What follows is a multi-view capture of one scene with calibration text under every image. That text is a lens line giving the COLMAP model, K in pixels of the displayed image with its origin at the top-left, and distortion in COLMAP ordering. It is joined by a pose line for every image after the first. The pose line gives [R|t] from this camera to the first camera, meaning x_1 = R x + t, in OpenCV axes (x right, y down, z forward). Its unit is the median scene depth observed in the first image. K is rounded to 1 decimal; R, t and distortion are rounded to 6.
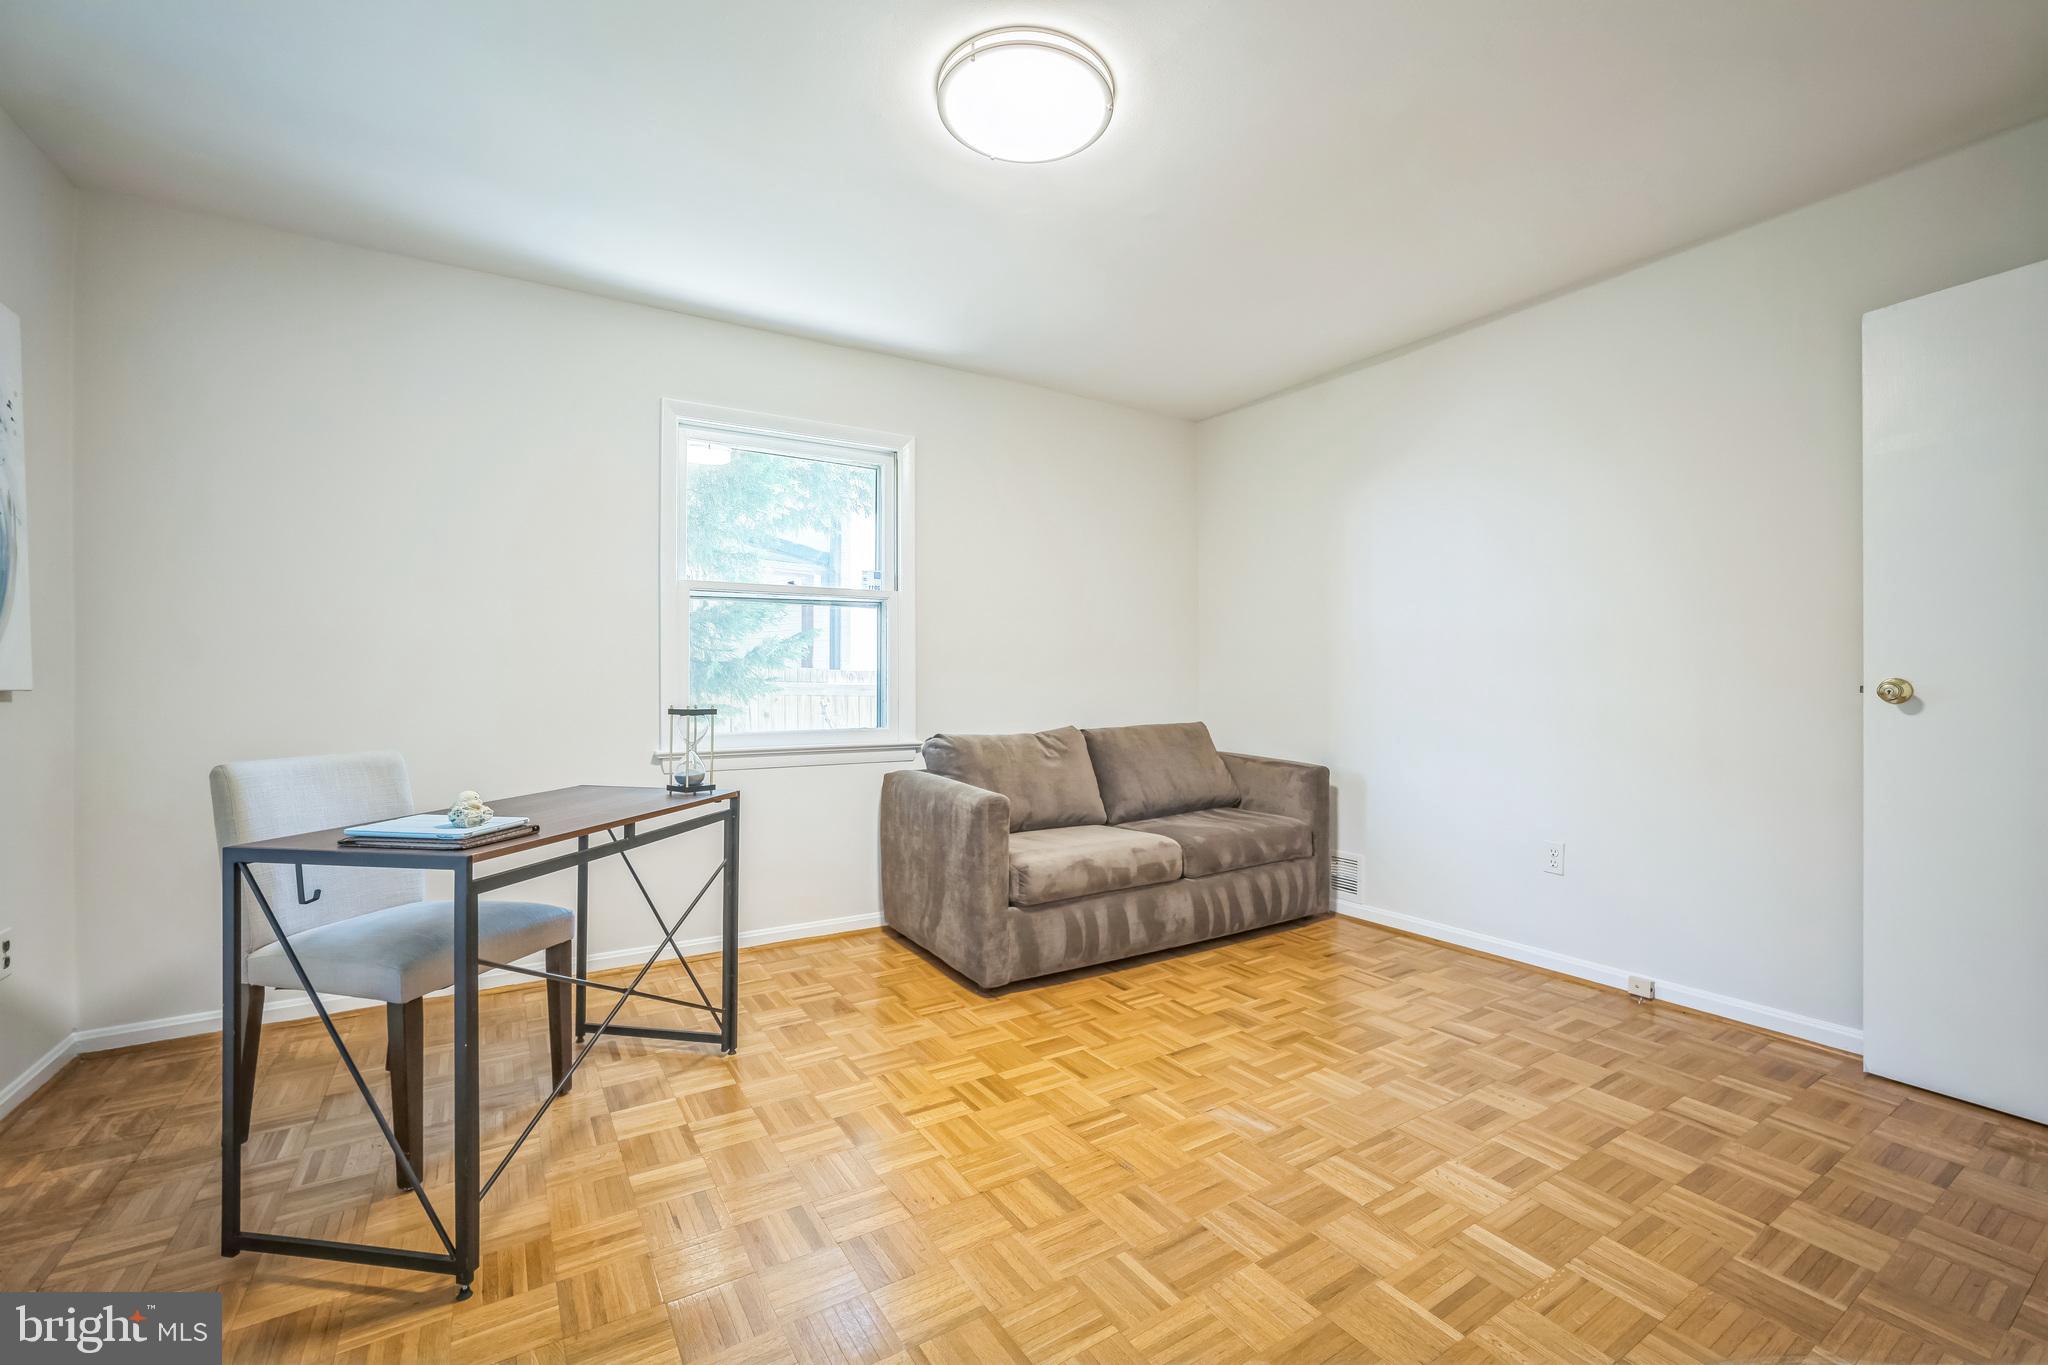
lens RADIAL K [[871.9, 0, 1027.0], [0, 871.9, 670.7], [0, 0, 1]] dist [-0.040835, 0.017752]
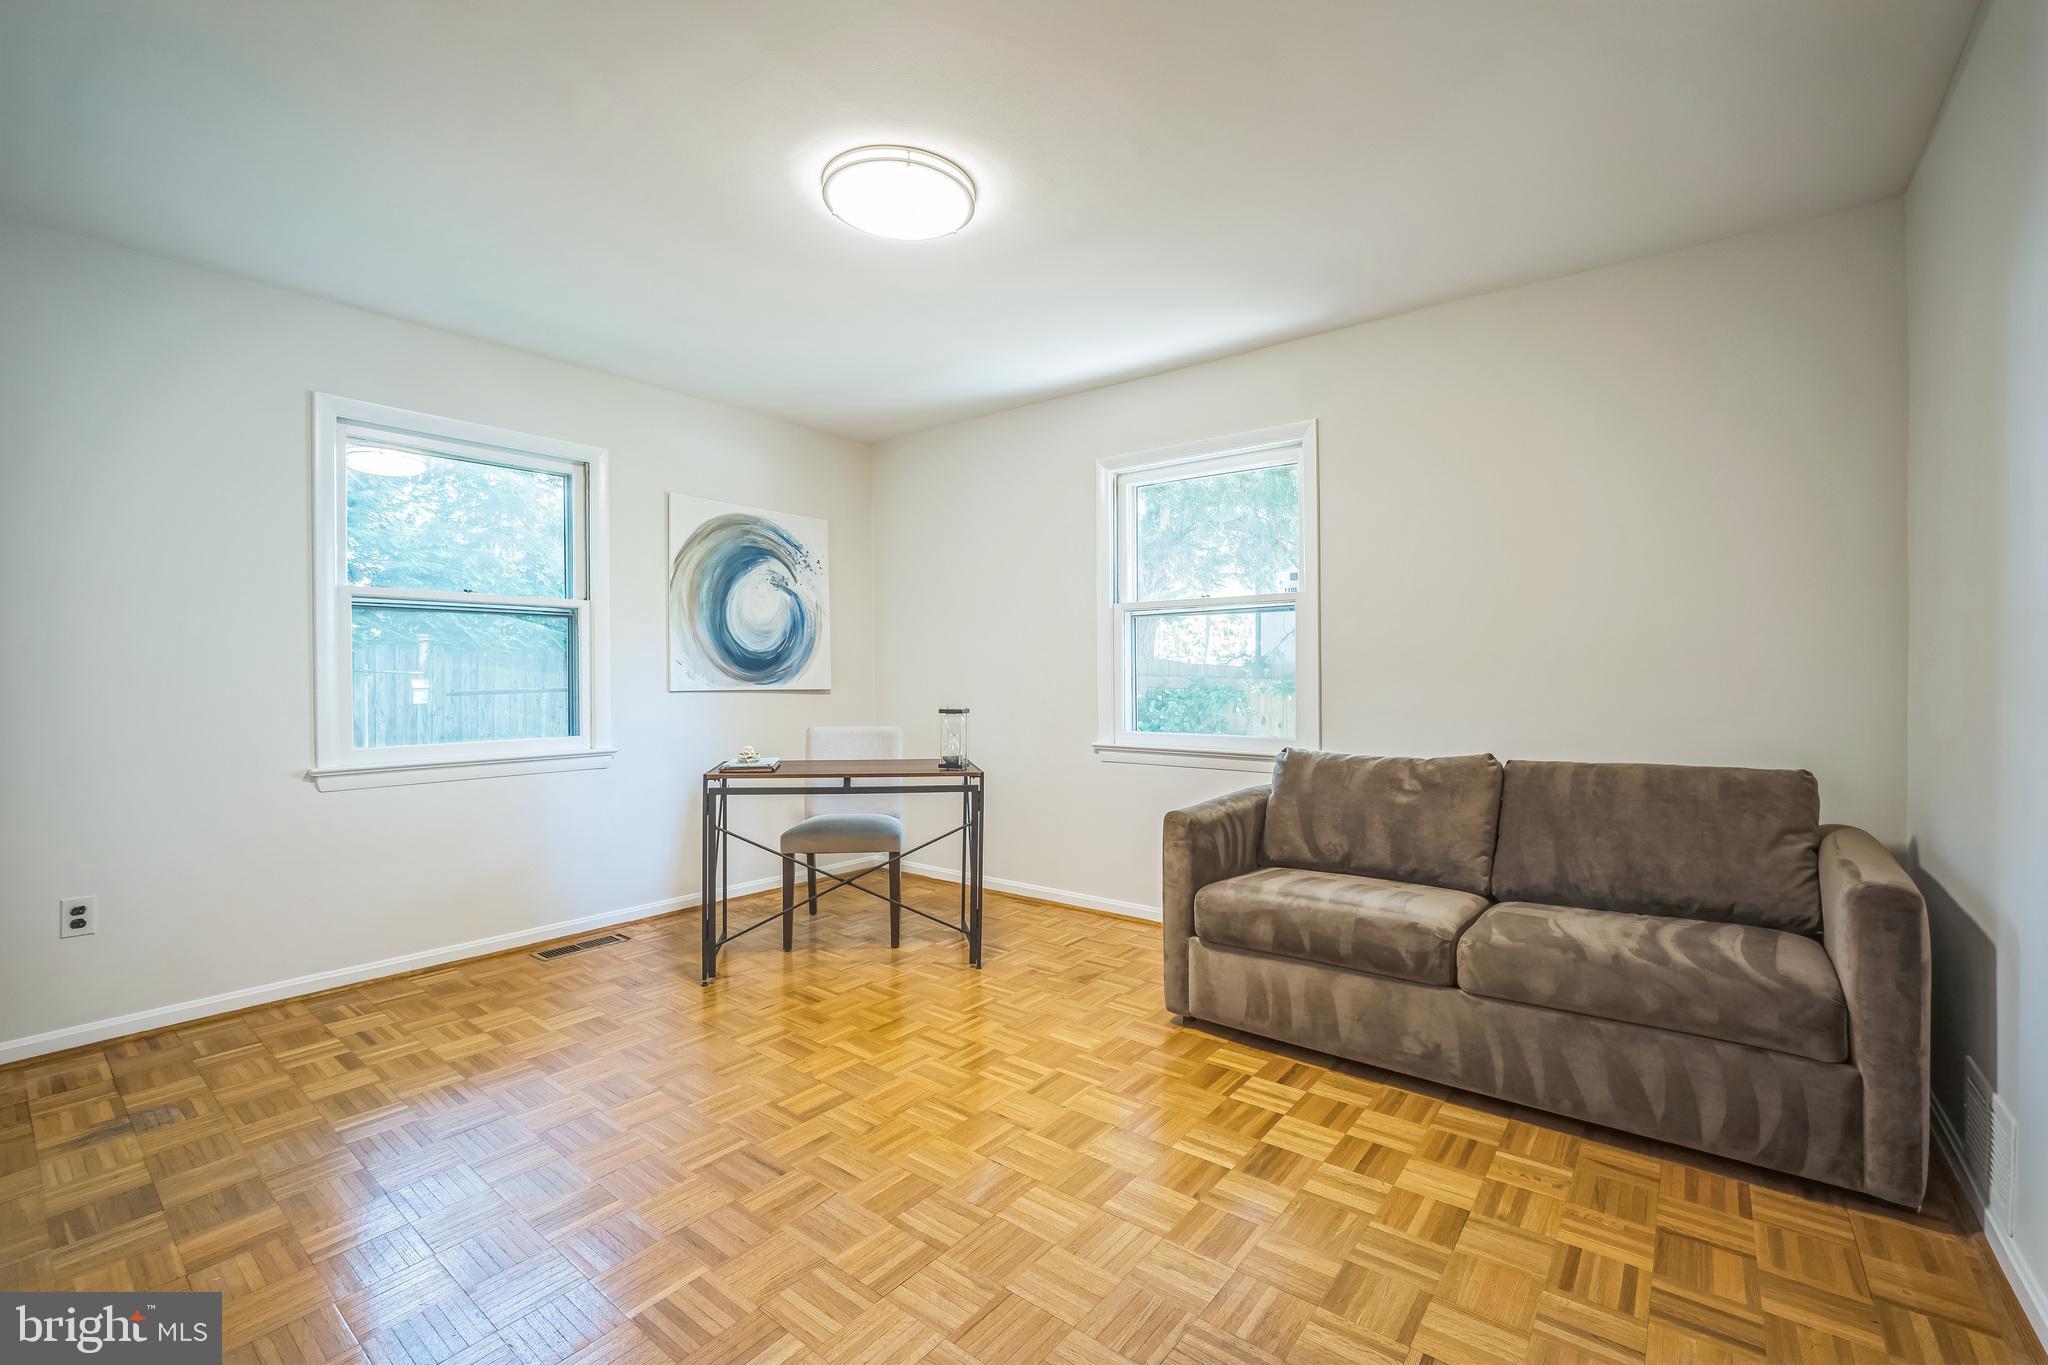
lens RADIAL K [[871.9, 0, 1027.0], [0, 871.9, 670.7], [0, 0, 1]] dist [-0.040835, 0.017752]
pose [[0.321498, -0.009592, -0.946862, 0.961962], [0.011411, 0.999915, -0.006255, -0.006939], [0.946842, -0.008793, 0.321580, 0.649552]]
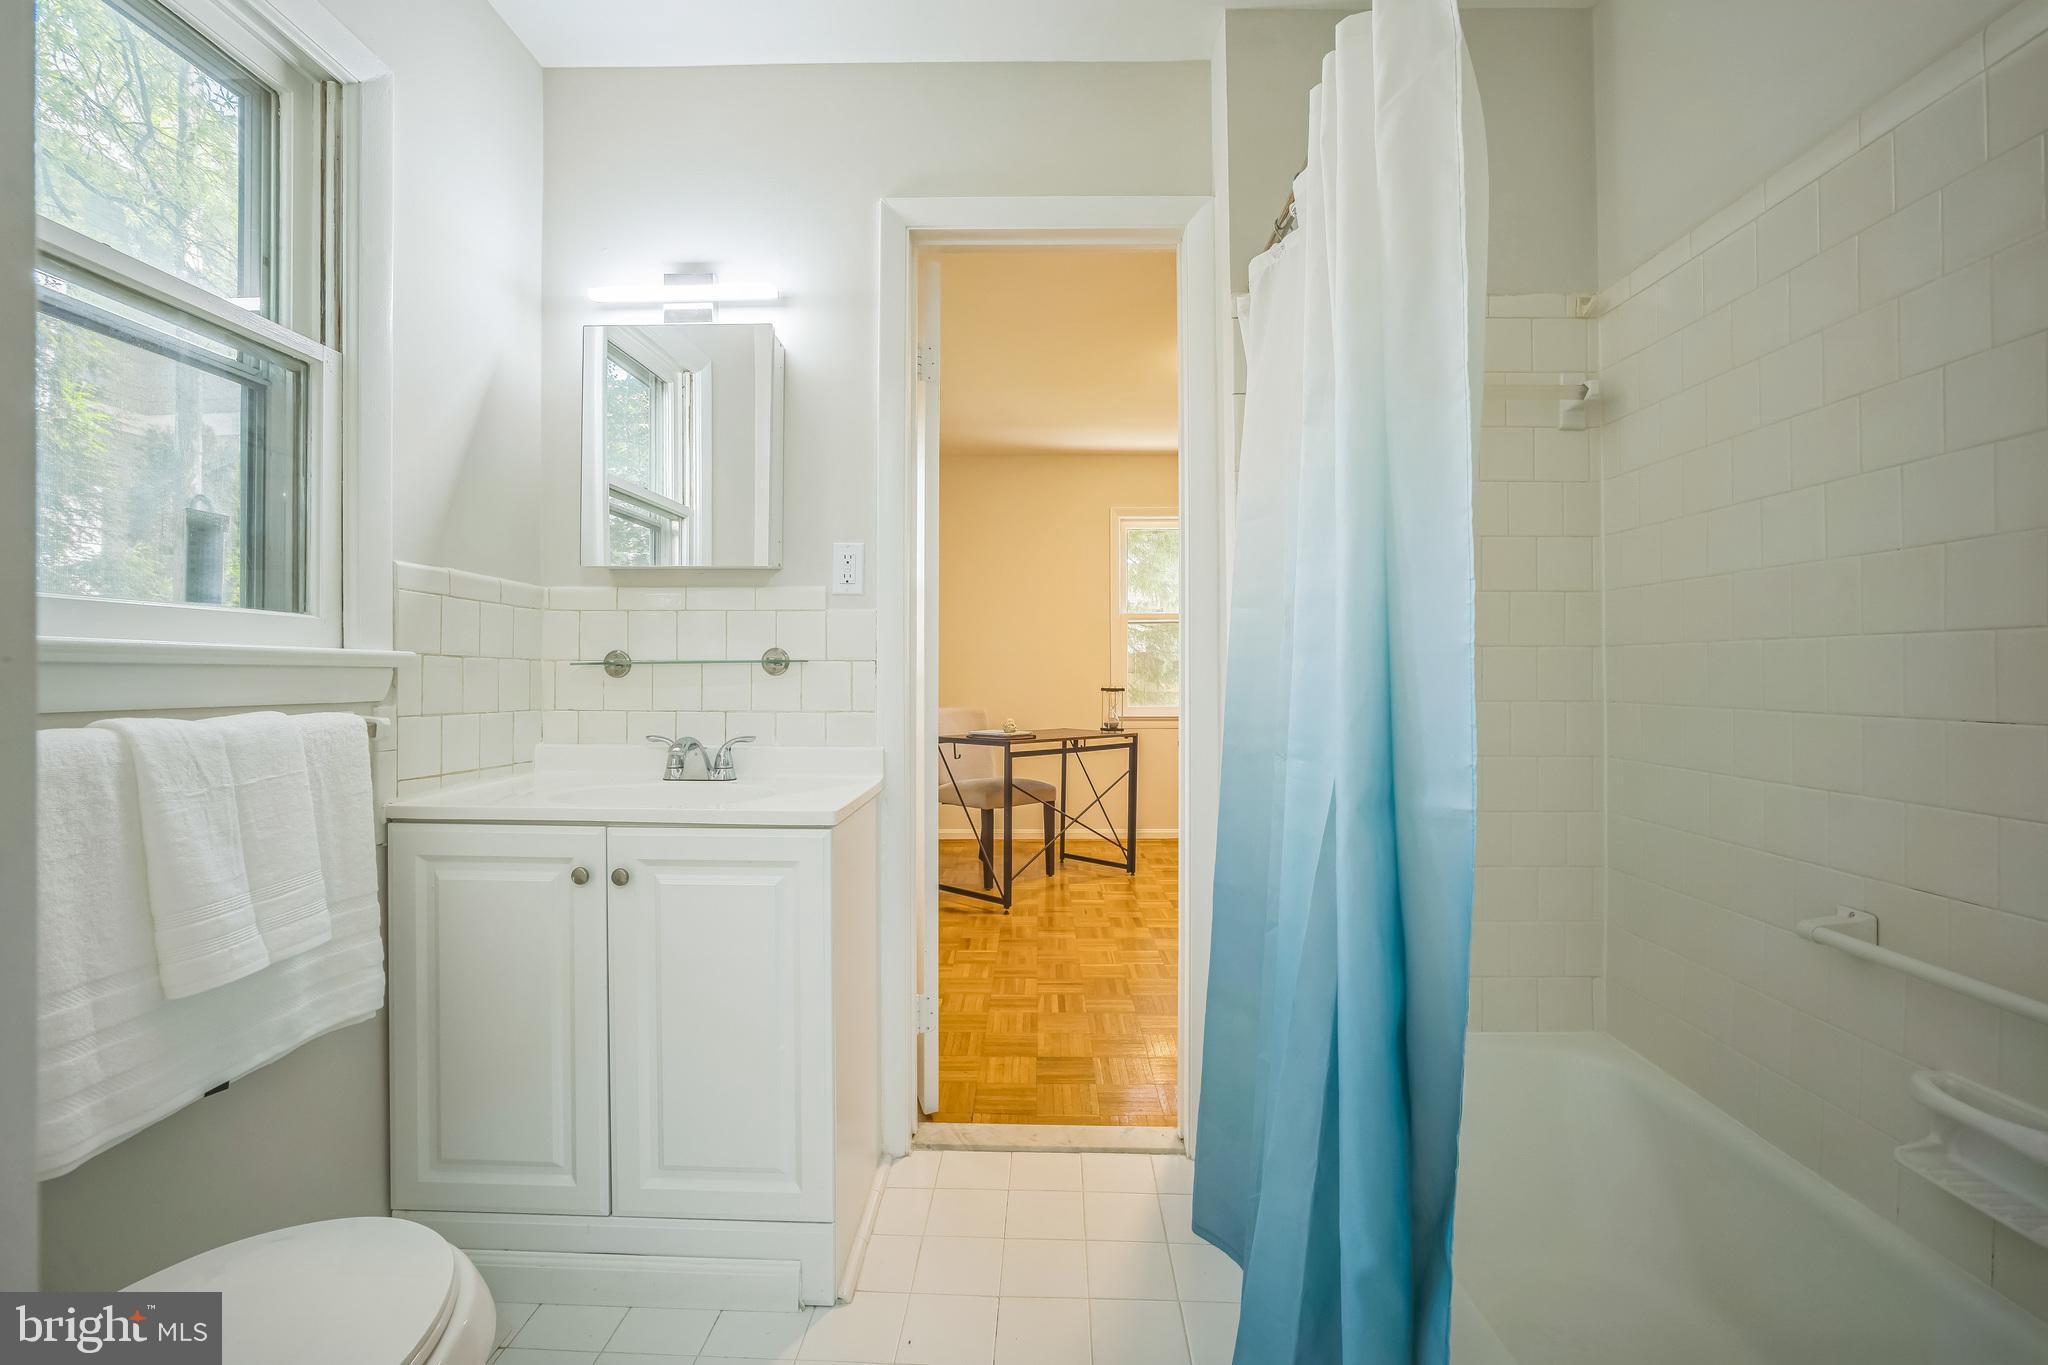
lens RADIAL K [[871.9, 0, 1027.0], [0, 871.9, 670.7], [0, 0, 1]] dist [-0.040835, 0.017752]
pose [[0.841526, 0.007242, -0.540168, 0.476494], [0.001154, 0.999884, 0.015202, -0.021780], [0.540215, -0.013416, 0.841420, -0.691397]]
